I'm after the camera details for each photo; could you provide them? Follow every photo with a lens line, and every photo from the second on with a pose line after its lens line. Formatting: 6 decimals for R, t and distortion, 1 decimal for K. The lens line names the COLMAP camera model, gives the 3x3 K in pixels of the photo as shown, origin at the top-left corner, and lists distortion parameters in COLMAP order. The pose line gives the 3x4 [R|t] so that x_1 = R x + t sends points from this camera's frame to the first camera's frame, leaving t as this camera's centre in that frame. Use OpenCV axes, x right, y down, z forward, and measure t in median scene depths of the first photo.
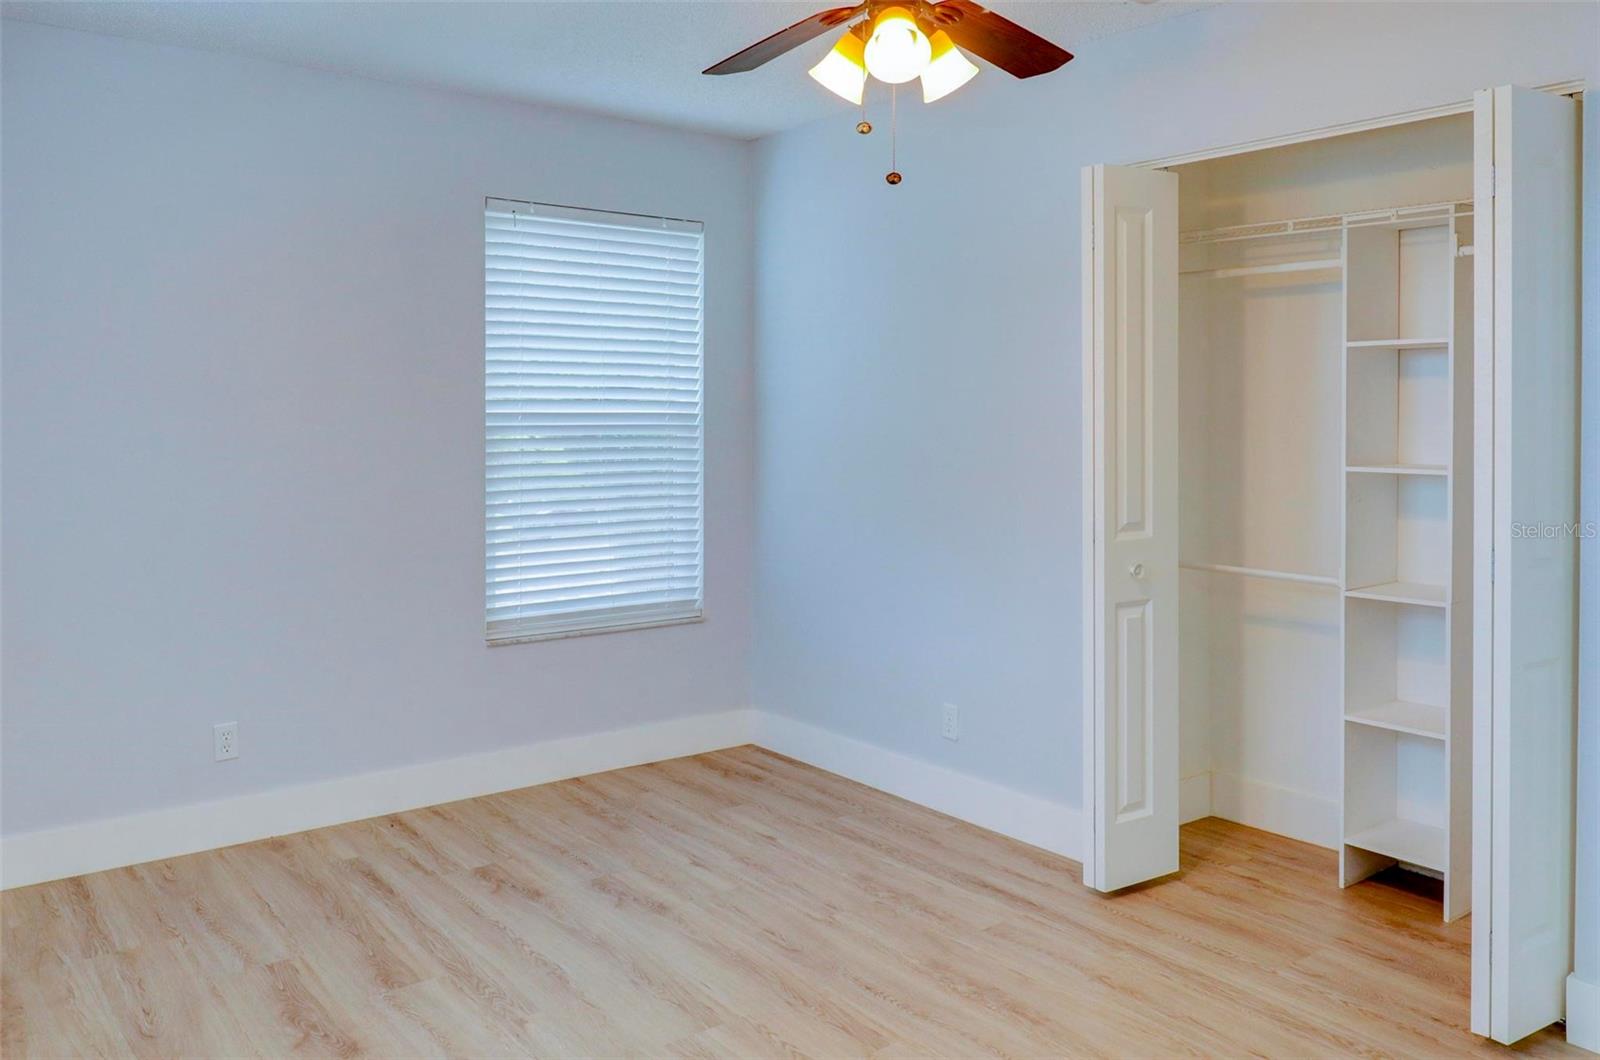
lens RADIAL K [[1217.2, 0, 907.0], [0, 1217.2, 429.0], [0, 0, 1]] dist [0.004630, -0.005082]
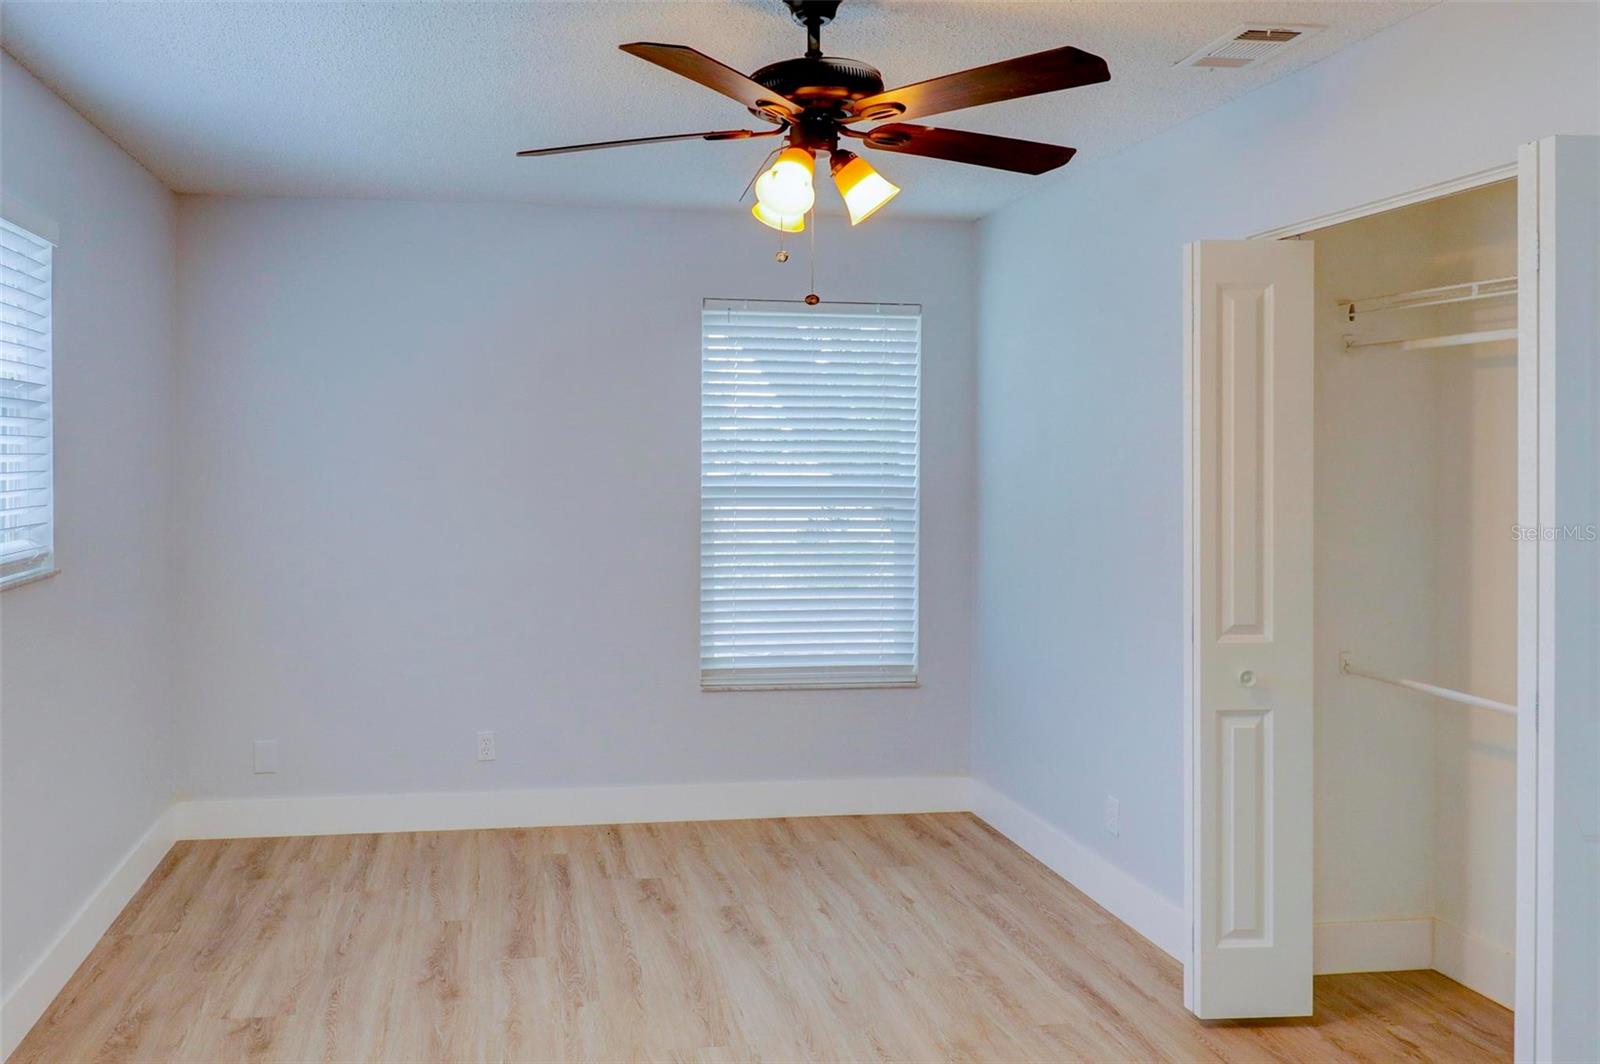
lens RADIAL K [[1263.6, 0, 798.3], [0, 1263.6, 469.7], [0, 0, 1]] dist [0.003374, -0.011659]
pose [[0.880015, 0.014469, -0.474725, 0.338652], [-0.016771, 0.999859, -0.000616, -0.034072], [0.474649, 0.008504, 0.880134, -0.002745]]
